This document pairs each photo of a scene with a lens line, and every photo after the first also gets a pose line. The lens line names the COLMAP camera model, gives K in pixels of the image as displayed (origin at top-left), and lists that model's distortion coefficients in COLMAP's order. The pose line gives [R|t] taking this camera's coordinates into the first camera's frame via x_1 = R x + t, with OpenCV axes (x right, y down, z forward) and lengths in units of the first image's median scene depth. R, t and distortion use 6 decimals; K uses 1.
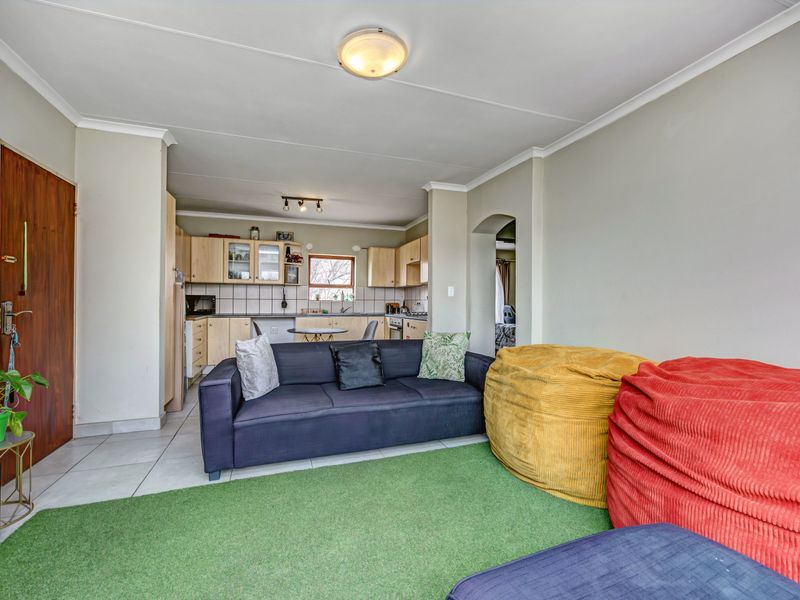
lens RADIAL K [[351.8, 0, 400.0], [0, 351.8, 300.0], [0, 0, 1]] dist [0.018615, 0.000025]
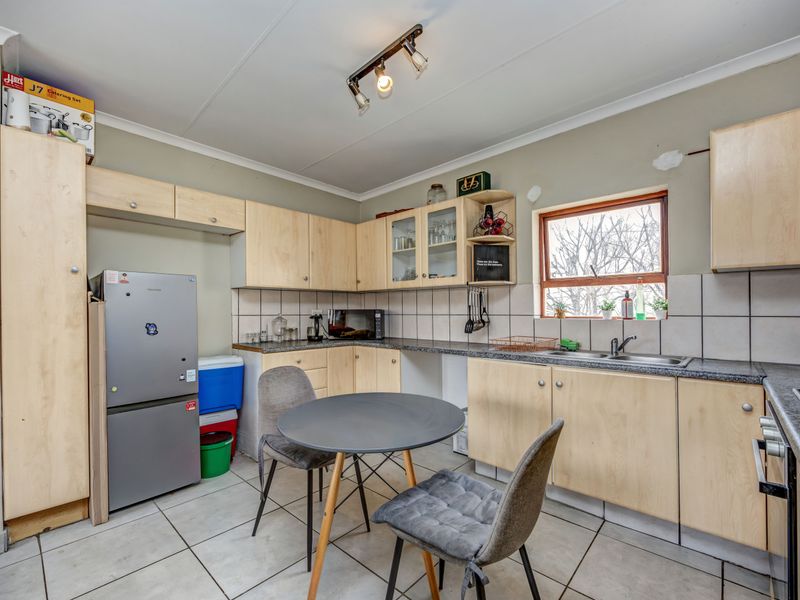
lens RADIAL K [[362.9, 0, 410.9], [0, 362.9, 315.7], [0, 0, 1]] dist [0.000369, 0.000032]
pose [[0.461645, 0.003245, -0.887059, 0.072100], [0.007983, 0.999938, 0.007812, -0.005567], [0.887029, -0.010688, 0.461590, 0.673395]]
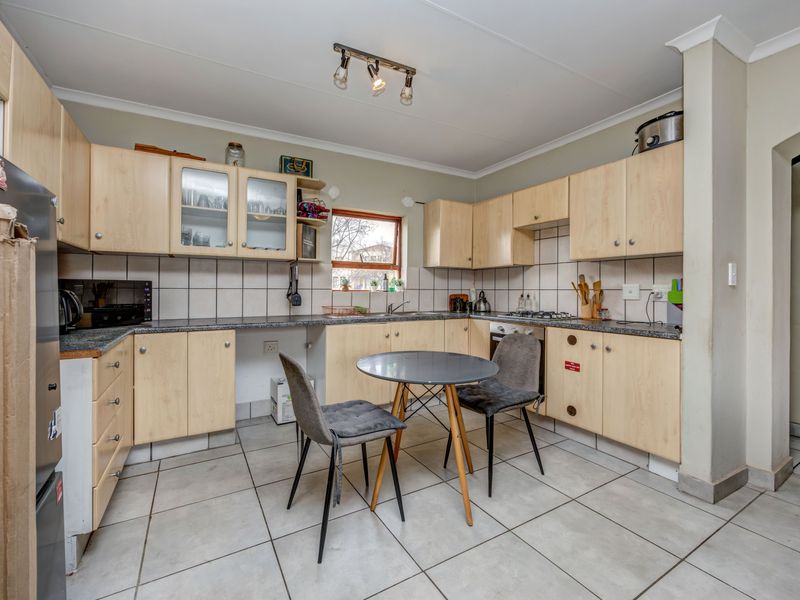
lens RADIAL K [[357.6, 0, 400.3], [0, 357.6, 296.2], [0, 0, 1]] dist [0.000691, 0.000211]
pose [[0.983003, -0.005084, 0.183521, -0.265248], [0.000330, 0.999664, 0.025925, -0.004481], [-0.183591, -0.025424, 0.982674, 0.441862]]
